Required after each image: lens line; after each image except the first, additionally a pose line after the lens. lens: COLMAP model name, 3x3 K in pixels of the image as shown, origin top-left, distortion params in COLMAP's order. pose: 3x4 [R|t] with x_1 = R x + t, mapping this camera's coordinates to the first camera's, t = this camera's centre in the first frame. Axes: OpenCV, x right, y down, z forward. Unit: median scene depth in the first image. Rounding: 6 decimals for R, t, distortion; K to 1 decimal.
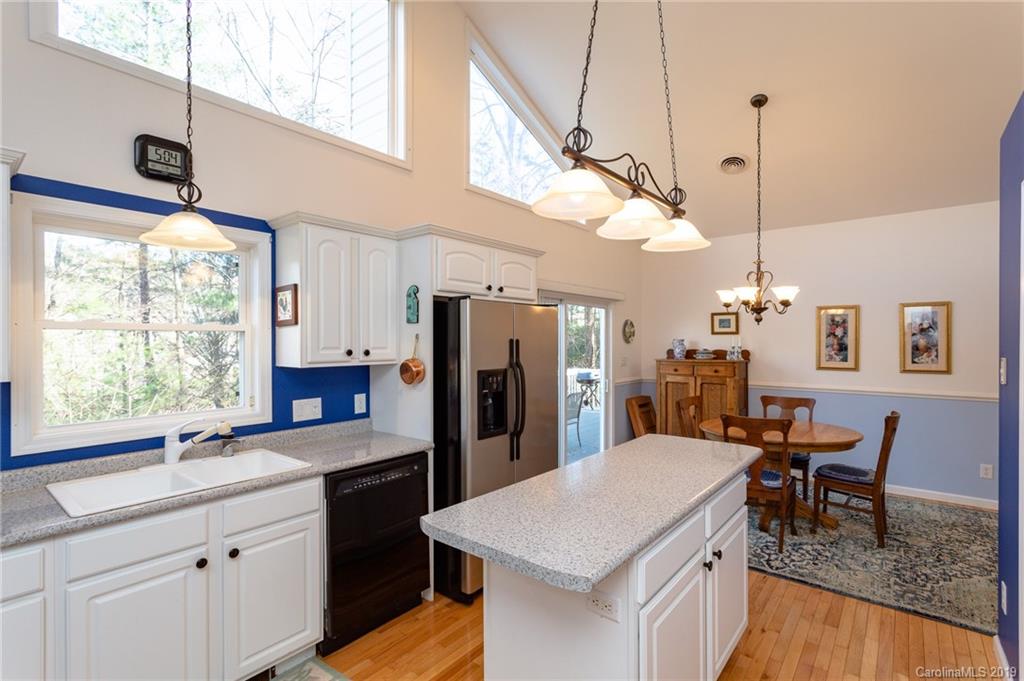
lens RADIAL K [[477.2, 0, 515.9], [0, 477.2, 341.8], [0, 0, 1]] dist [-0.002019, 0.000416]
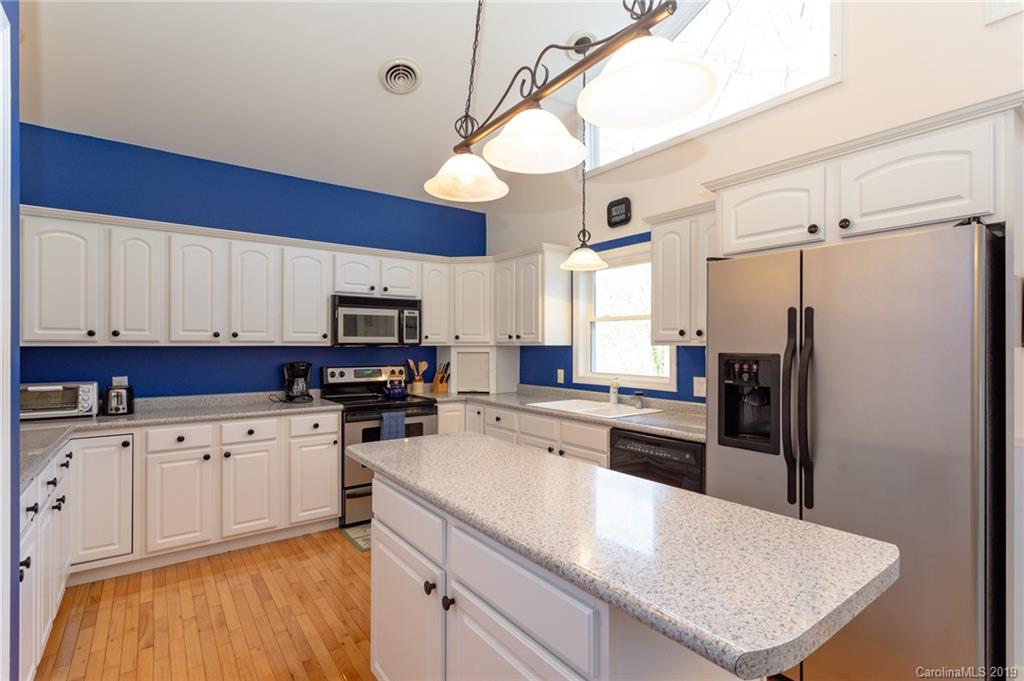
lens RADIAL K [[485.3, 0, 512.1], [0, 485.3, 345.5], [0, 0, 1]] dist [0.002020, 0.000875]
pose [[-0.245172, 0.002592, -0.969476, 0.669156], [-0.003800, 0.999986, 0.003635, 0.041062], [0.969472, 0.004575, -0.245159, 0.770448]]
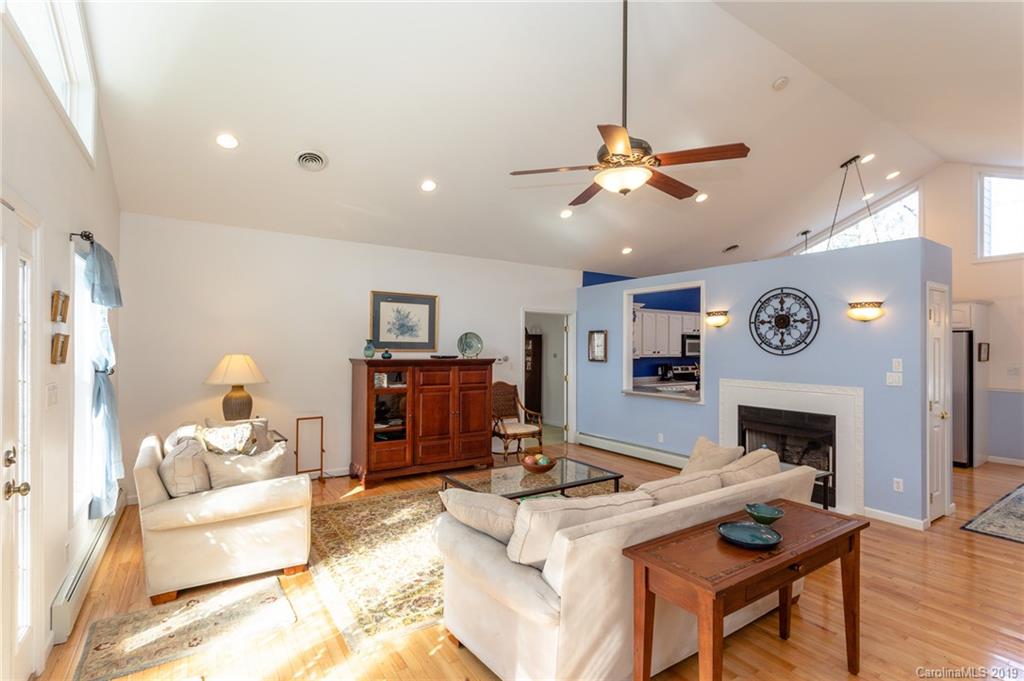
lens RADIAL K [[477.2, 0, 515.9], [0, 477.2, 341.8], [0, 0, 1]] dist [-0.002019, 0.000416]
pose [[-0.290476, -0.011515, -0.956813, 2.520641], [-0.009963, 0.999910, -0.009009, -0.002832], [0.956830, 0.006916, -0.290565, -0.107633]]
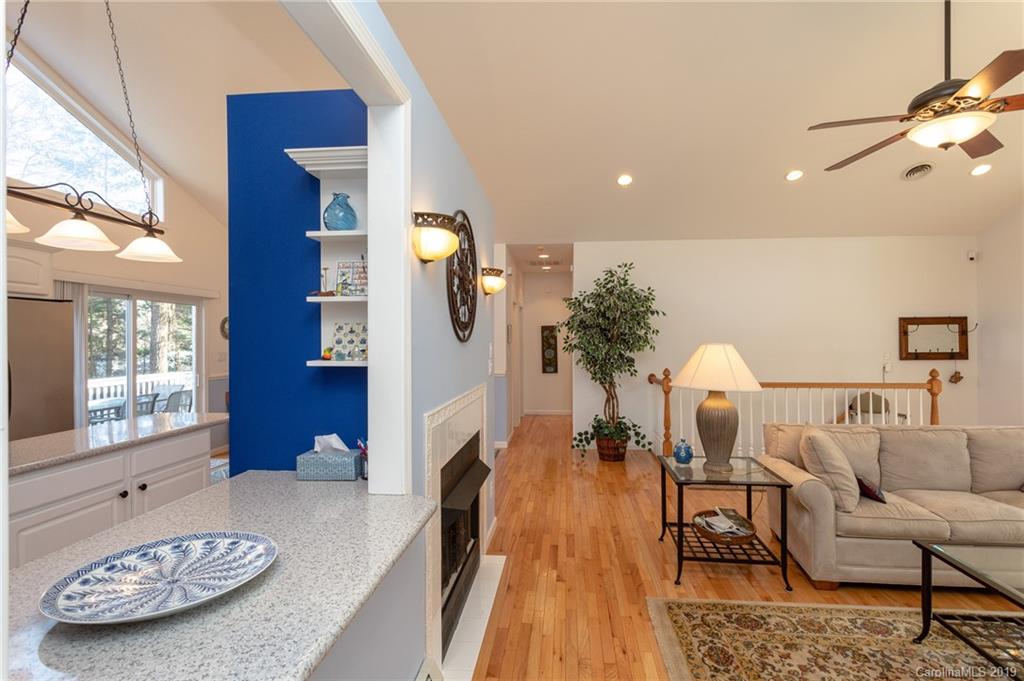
lens RADIAL K [[485.3, 0, 522.5], [0, 485.3, 338.6], [0, 0, 1]] dist [0.002731, -0.000332]
pose [[0.827891, -0.002419, 0.560884, 0.336224], [0.005440, 0.999978, -0.003717, 0.016988], [-0.560863, 0.006128, 0.827886, -0.484662]]
